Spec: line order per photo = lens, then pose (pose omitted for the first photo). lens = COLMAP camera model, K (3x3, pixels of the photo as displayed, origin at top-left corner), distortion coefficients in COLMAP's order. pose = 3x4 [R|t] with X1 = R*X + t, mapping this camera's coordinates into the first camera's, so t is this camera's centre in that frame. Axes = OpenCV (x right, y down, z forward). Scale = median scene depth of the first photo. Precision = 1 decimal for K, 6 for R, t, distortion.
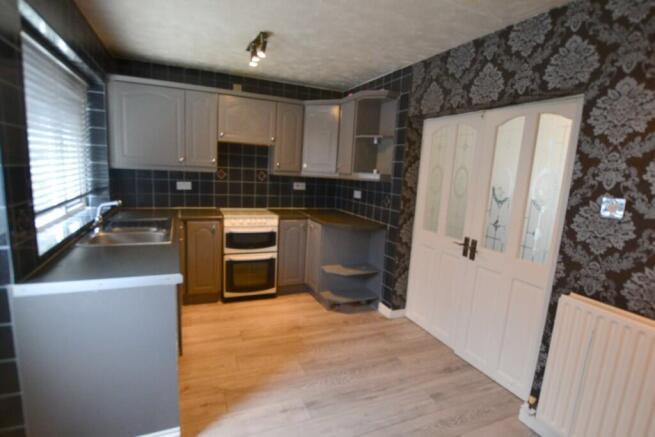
lens RADIAL K [[329.9, 0, 331.6], [0, 329.9, 221.3], [0, 0, 1]] dist [-0.025186, 0.003185]
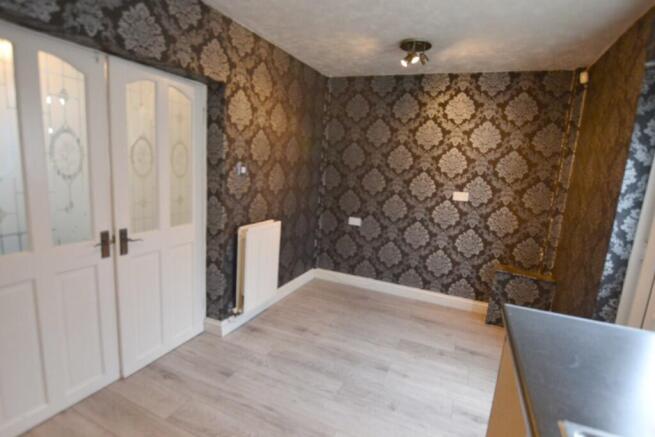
lens RADIAL K [[329.9, 0, 332.7], [0, 329.9, 218.7], [0, 0, 1]] dist [-0.025186, 0.003185]
pose [[-0.668344, -0.231386, 0.706949, -0.338682], [0.002907, 0.949569, 0.313545, -0.160684], [-0.743847, 0.211611, -0.633966, 0.862153]]
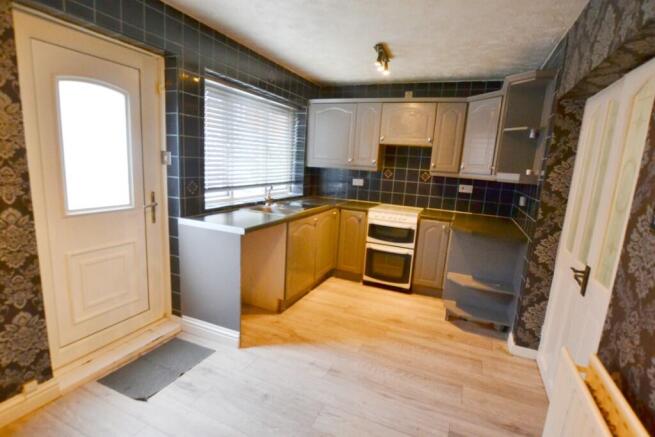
lens RADIAL K [[329.9, 0, 326.4], [0, 329.9, 219.2], [0, 0, 1]] dist [-0.025186, 0.003185]
pose [[0.679500, 0.113095, -0.724907, 0.416160], [-0.137069, 0.990220, 0.026004, 0.012108], [0.720758, 0.081692, 0.688356, 0.103150]]
